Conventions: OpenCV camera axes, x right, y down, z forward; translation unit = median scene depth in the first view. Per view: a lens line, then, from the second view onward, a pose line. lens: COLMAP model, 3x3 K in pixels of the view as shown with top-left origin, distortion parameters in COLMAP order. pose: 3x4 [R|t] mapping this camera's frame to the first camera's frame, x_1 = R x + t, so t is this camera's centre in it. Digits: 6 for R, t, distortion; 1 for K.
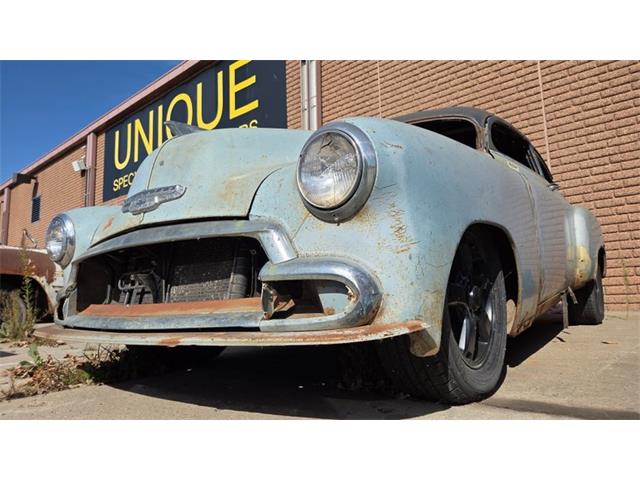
lens RADIAL K [[431.3, 0, 319.7], [0, 431.3, 240.4], [0, 0, 1]] dist [0.051461, -0.040136]
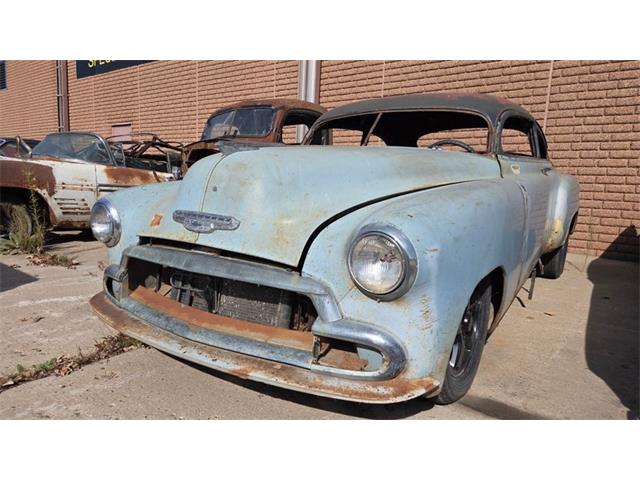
lens RADIAL K [[431.3, 0, 321.9], [0, 431.3, 238.7], [0, 0, 1]] dist [0.051461, -0.040136]
pose [[0.995093, 0.071711, 0.068167, -0.133678], [-0.086940, 0.962640, 0.256447, -0.313935], [-0.047230, -0.261115, 0.964152, -0.102257]]
